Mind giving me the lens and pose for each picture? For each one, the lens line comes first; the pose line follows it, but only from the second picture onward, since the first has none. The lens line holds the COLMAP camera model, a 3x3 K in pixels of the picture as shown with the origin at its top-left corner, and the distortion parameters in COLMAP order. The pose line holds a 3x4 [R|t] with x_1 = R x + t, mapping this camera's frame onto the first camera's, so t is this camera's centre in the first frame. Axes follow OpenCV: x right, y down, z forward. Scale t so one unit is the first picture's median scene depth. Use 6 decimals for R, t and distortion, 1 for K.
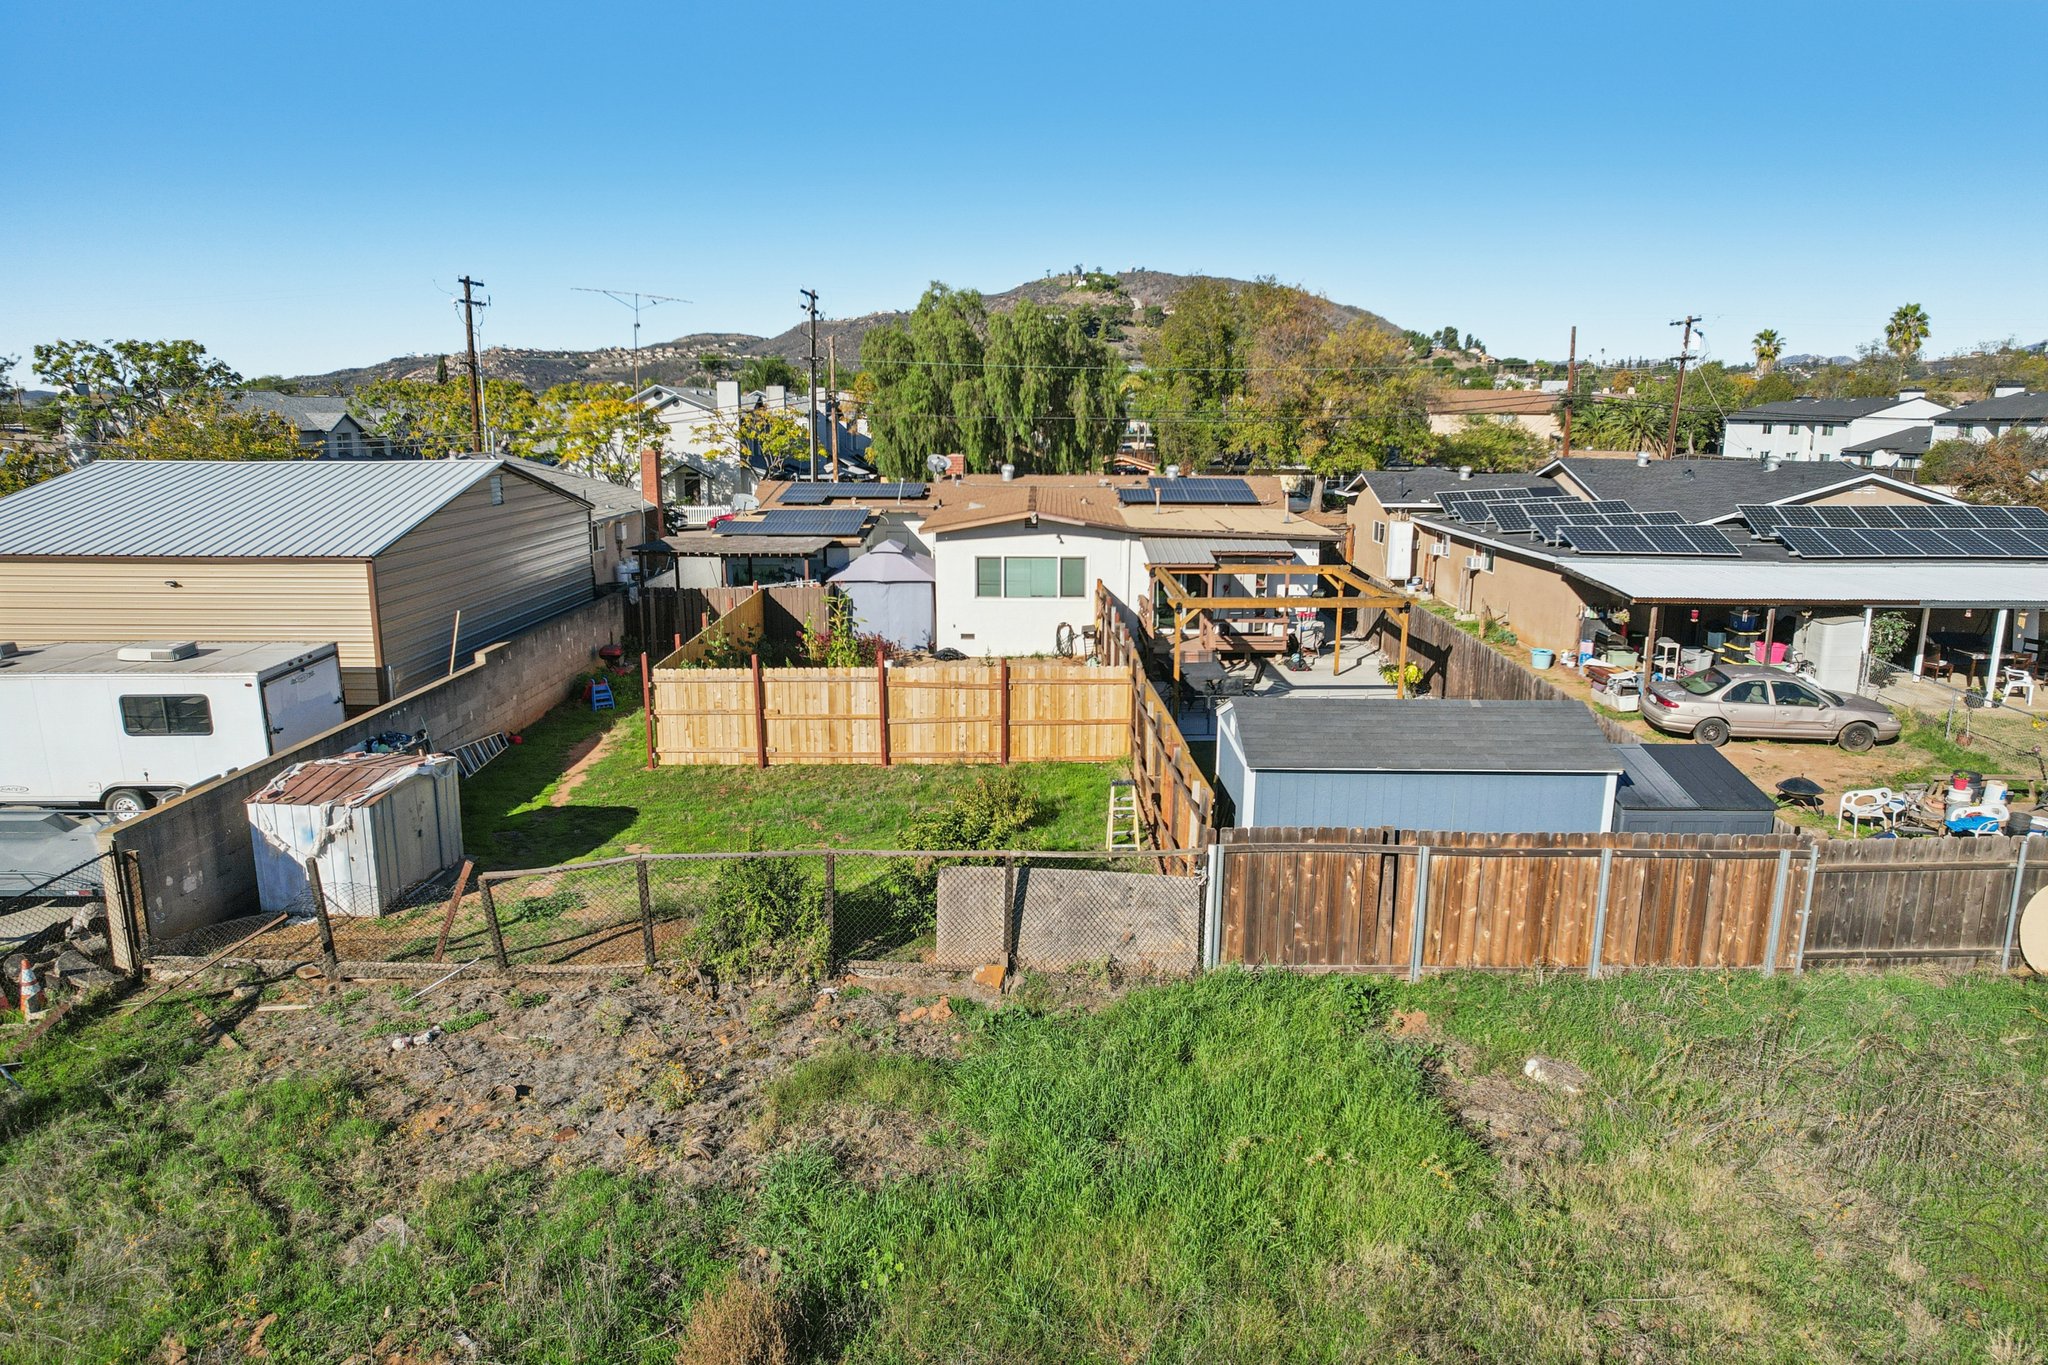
lens RADIAL K [[1322.3, 0, 1029.8], [0, 1322.3, 681.8], [0, 0, 1]] dist [-0.077034, 0.071573]
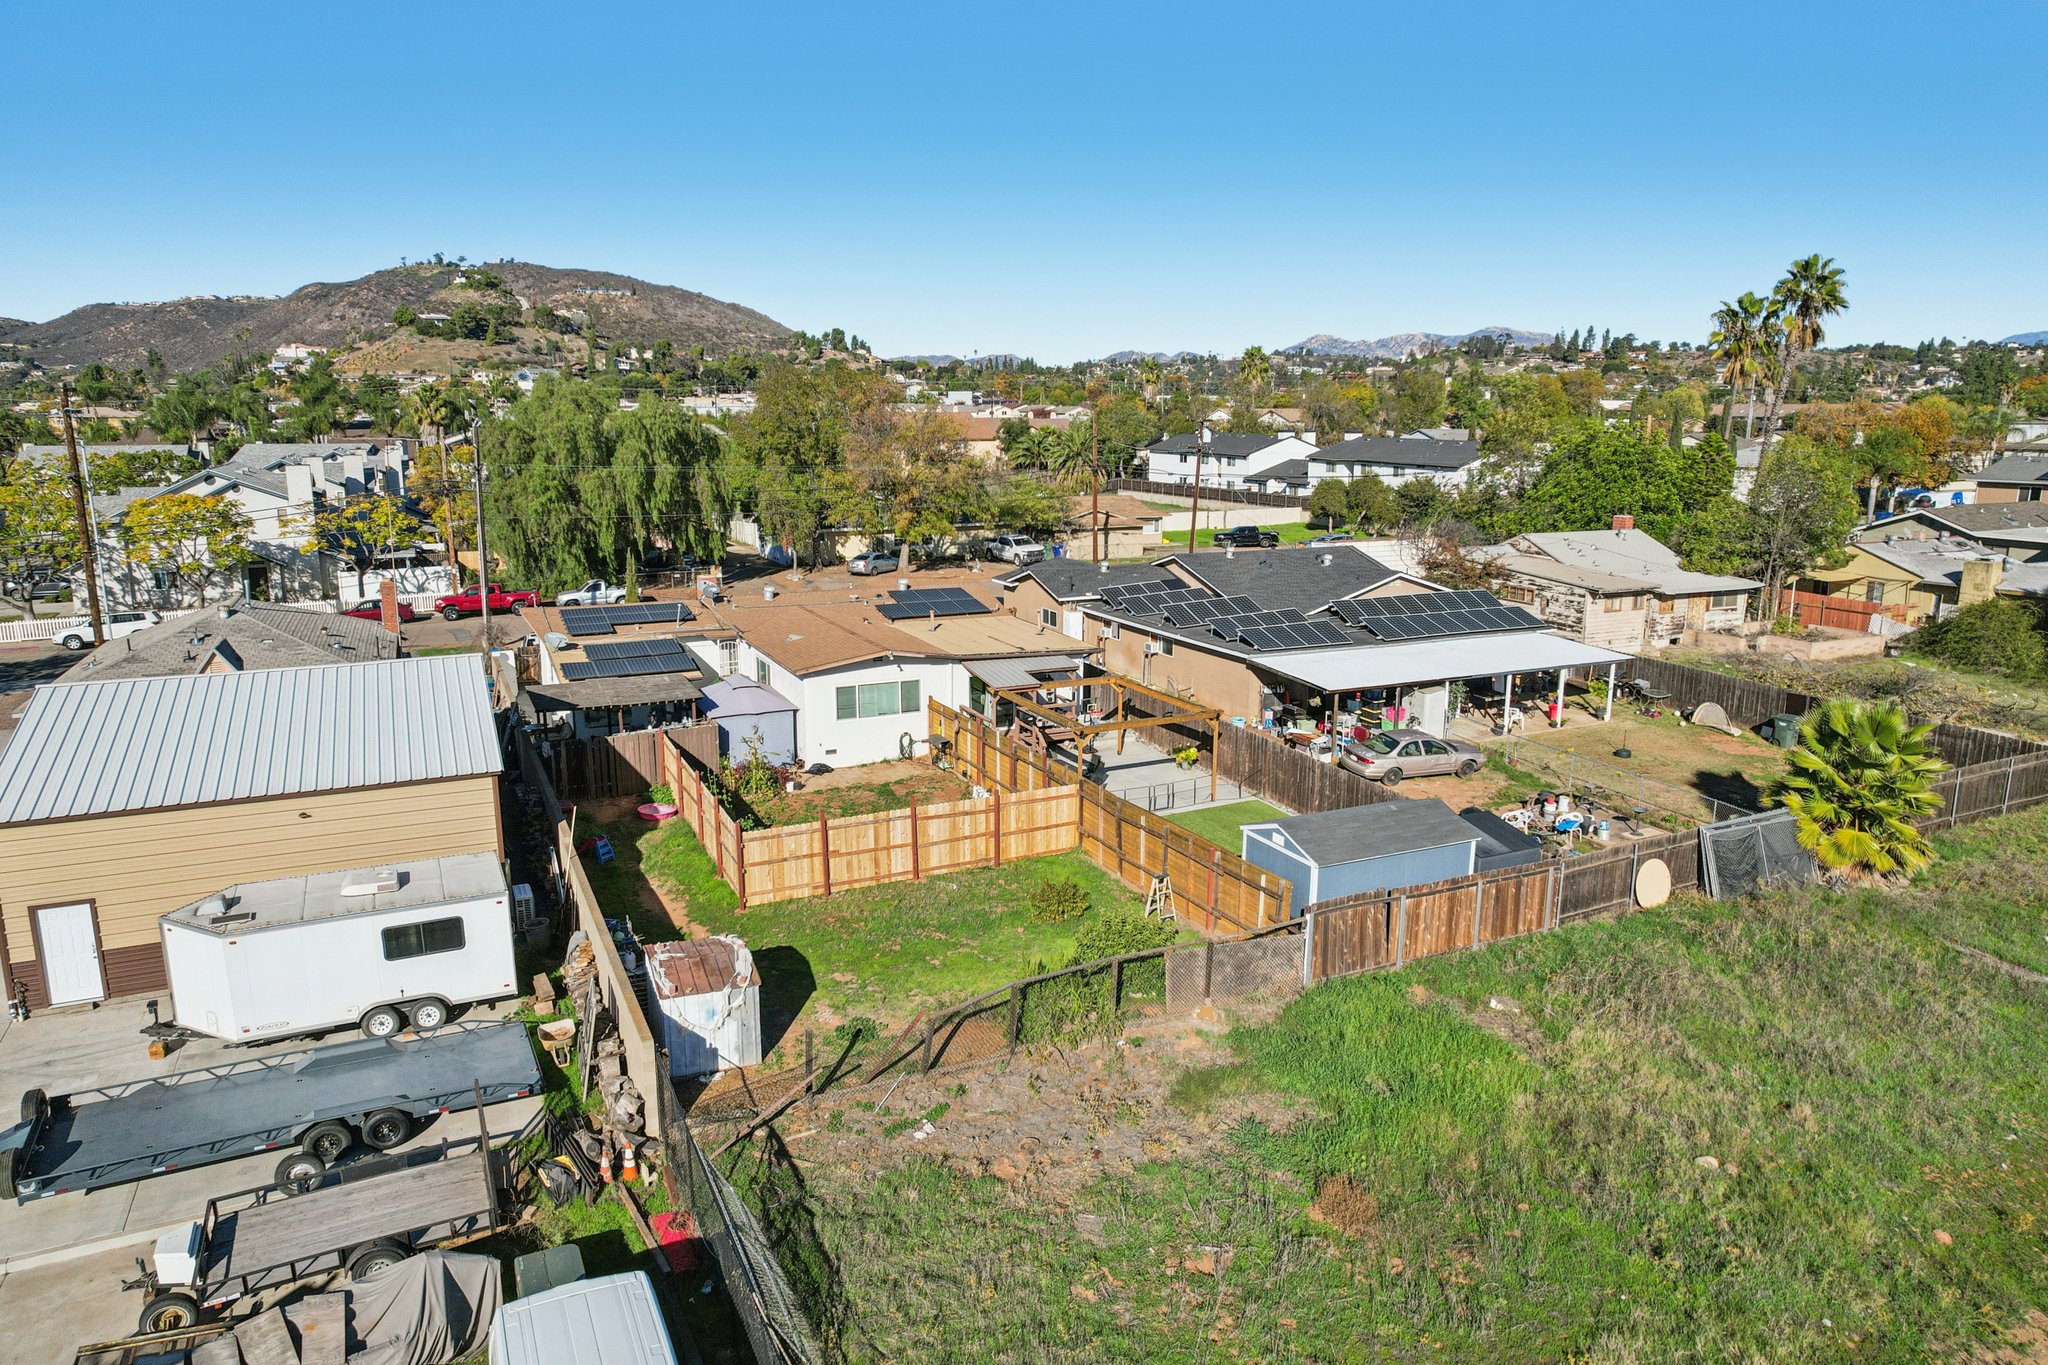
lens RADIAL K [[1328.6, 0, 1024.0], [0, 1328.6, 682.5], [0, 0, 1]] dist [-0.069539, 0.056788]
pose [[0.899517, -0.090884, 0.427328, -0.566538], [0.088137, 0.995762, 0.026254, -0.160610], [-0.427903, 0.014048, 0.903715, -0.263138]]
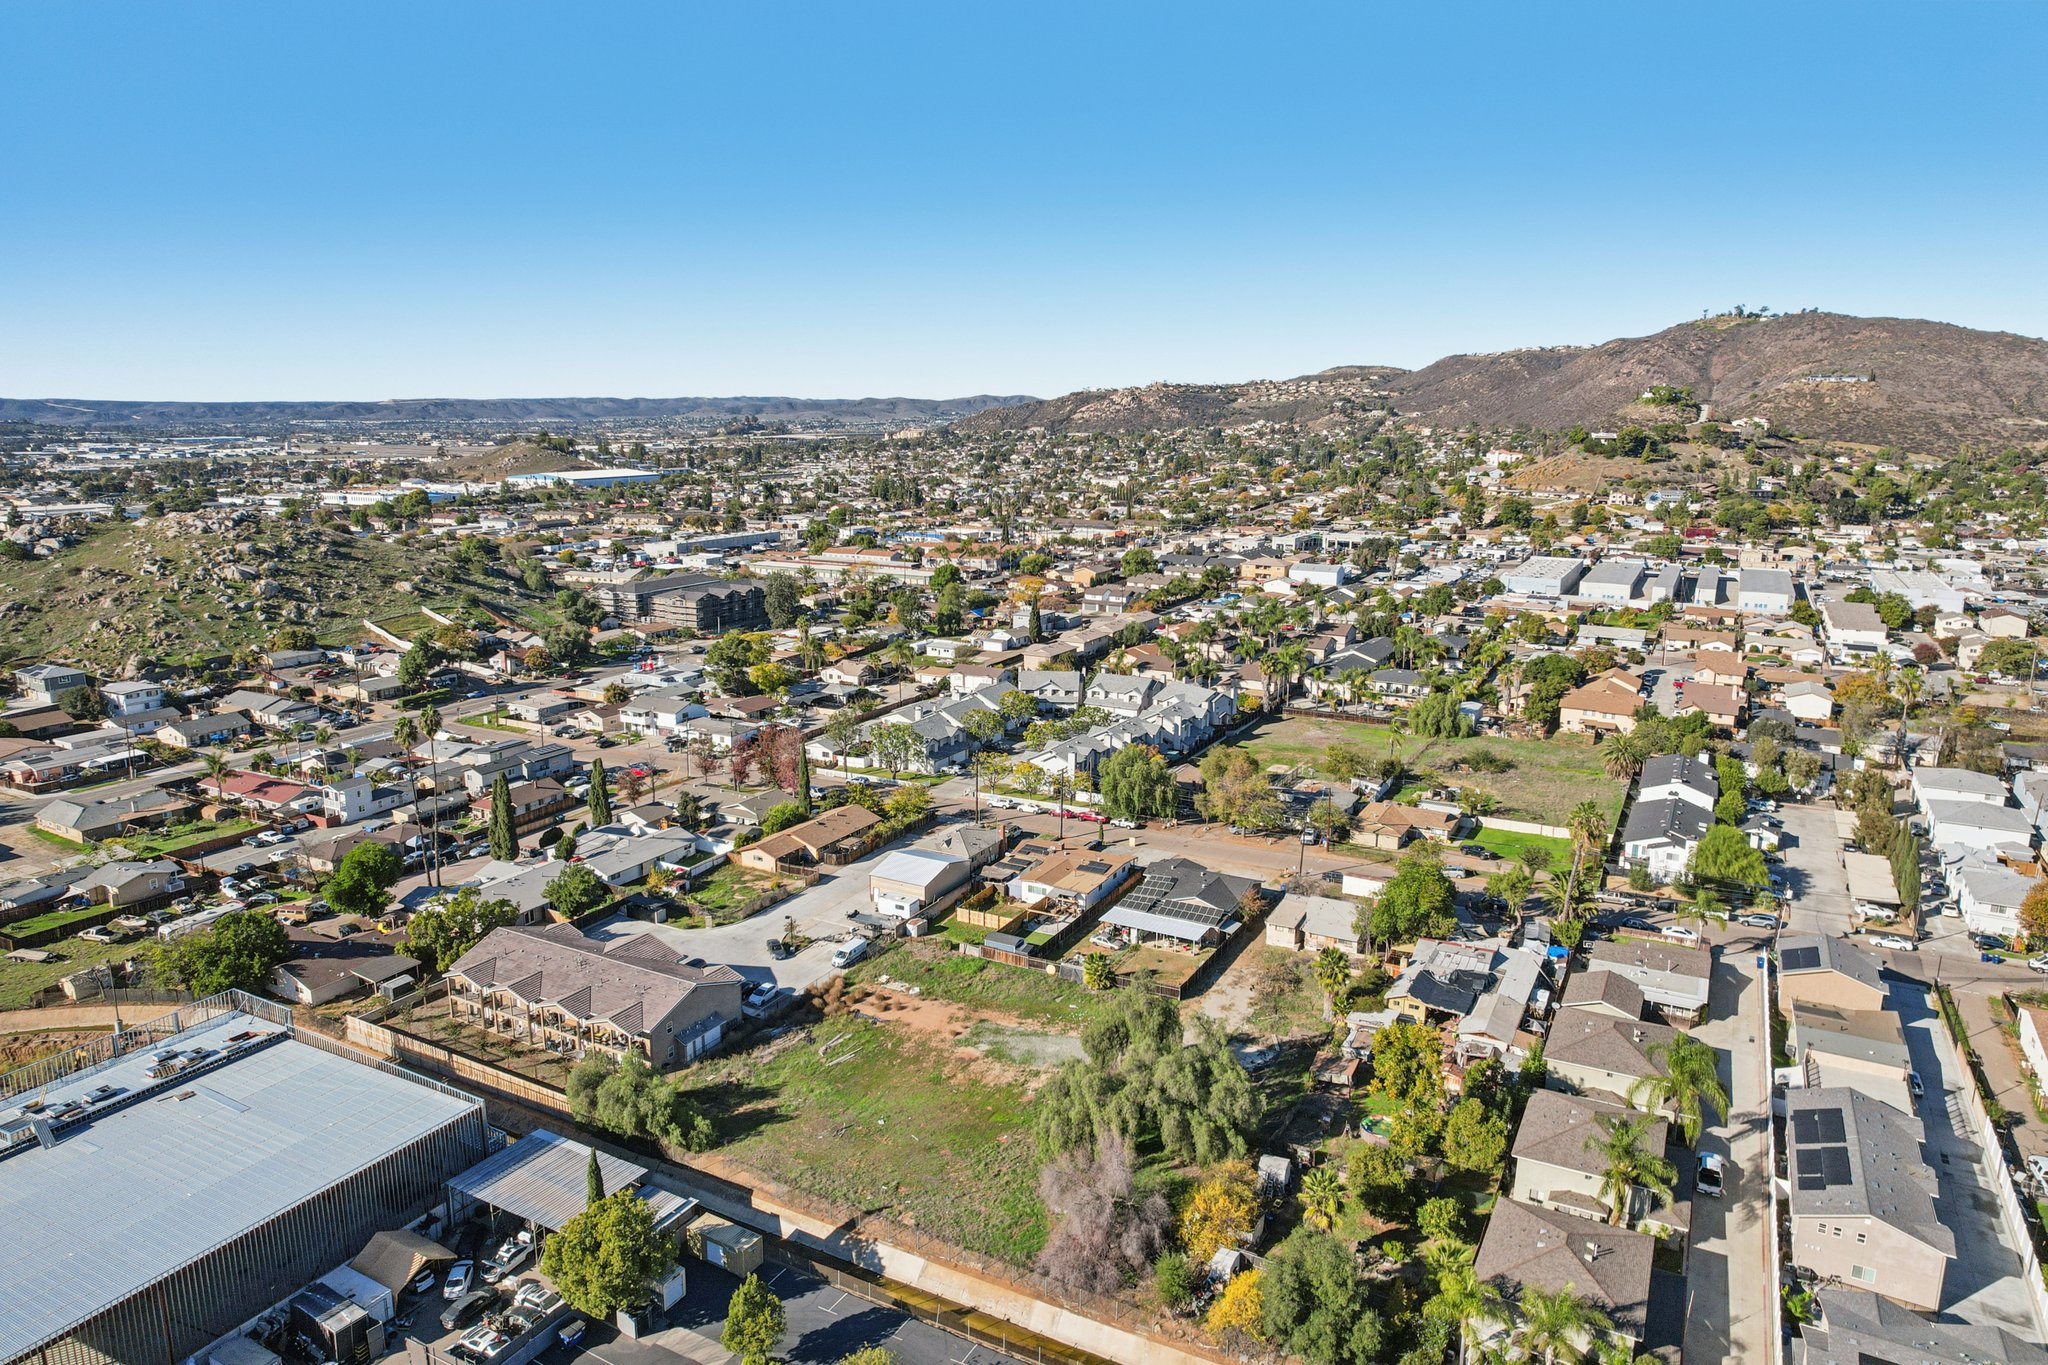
lens RADIAL K [[1441.9, 0, 1024.0], [0, 1441.9, 682.5], [0, 0, 1]] dist [-0.087186, 0.094617]
pose [[0.880736, 0.104357, -0.461968, 3.582633], [-0.098054, 0.994466, 0.037708, -1.582481], [0.463347, 0.012087, 0.886095, -5.893239]]
